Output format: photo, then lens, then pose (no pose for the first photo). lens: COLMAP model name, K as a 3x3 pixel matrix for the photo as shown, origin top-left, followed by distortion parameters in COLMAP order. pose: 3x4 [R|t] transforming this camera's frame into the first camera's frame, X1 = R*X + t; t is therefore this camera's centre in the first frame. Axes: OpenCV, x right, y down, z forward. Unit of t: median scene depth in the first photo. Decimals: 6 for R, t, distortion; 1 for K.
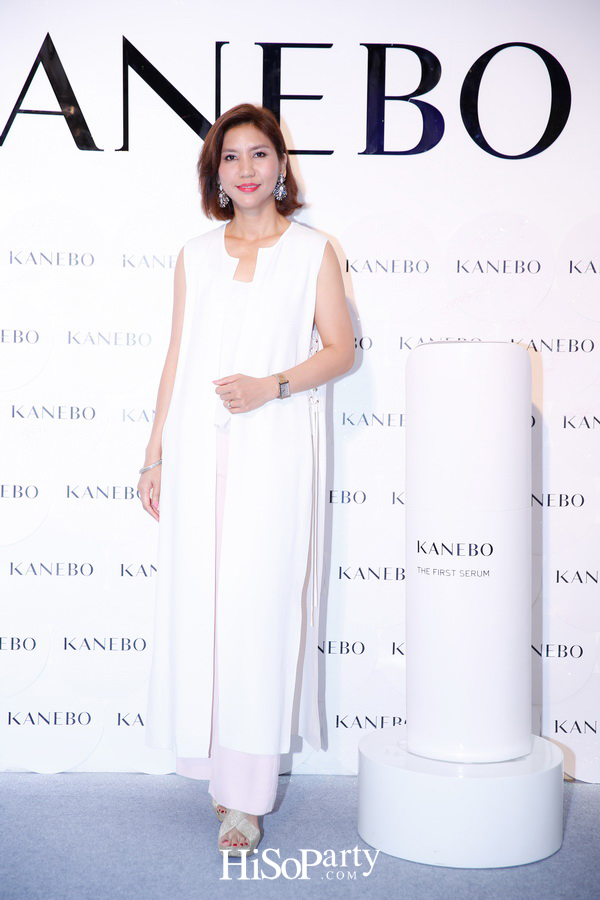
lens RADIAL K [[1713.9, 0, 300.0], [0, 1713.9, 465.2], [0, 0, 1]] dist [0.187138, 0.066572]
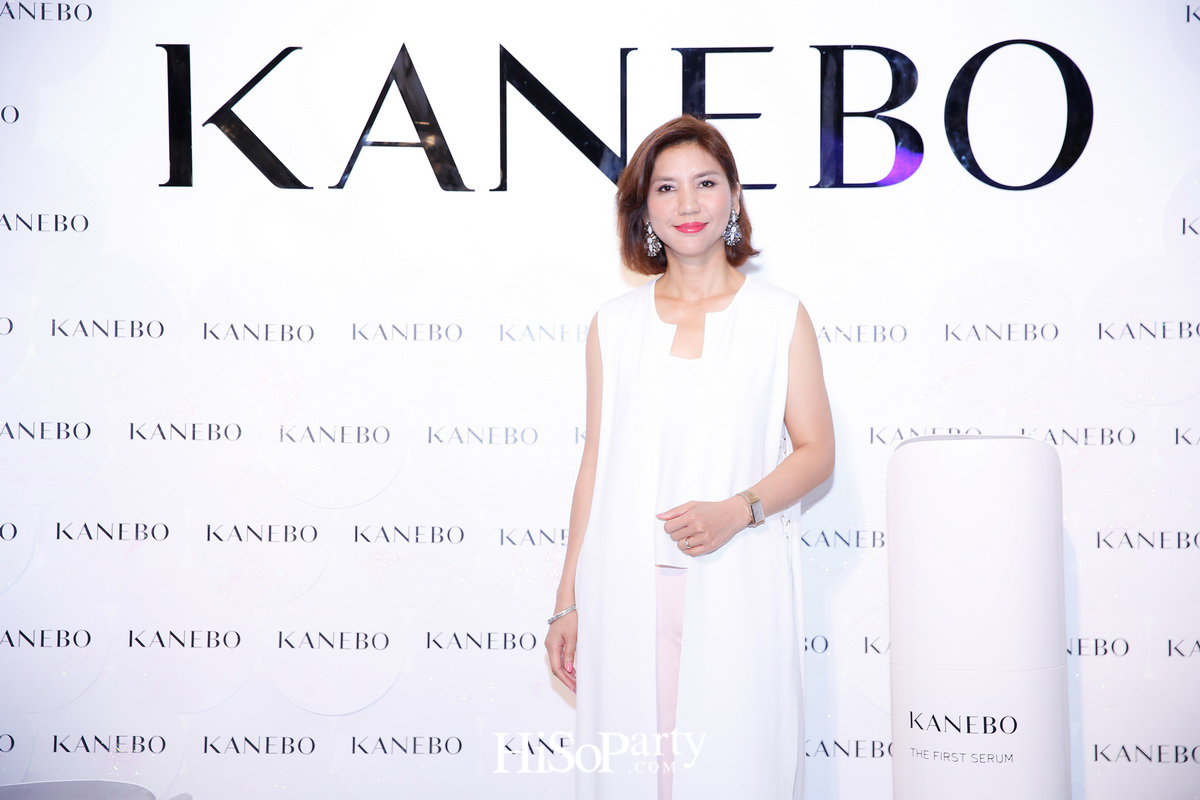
lens RADIAL K [[2007.8, 0, 600.0], [0, 2007.8, 400.0], [0, 0, 1]] dist [0.122796, 0.020496]
pose [[0.998737, -0.014719, -0.048040, -0.017043], [0.010710, 0.996520, -0.082660, -0.015943], [0.049090, 0.082041, 0.995419, 0.126388]]
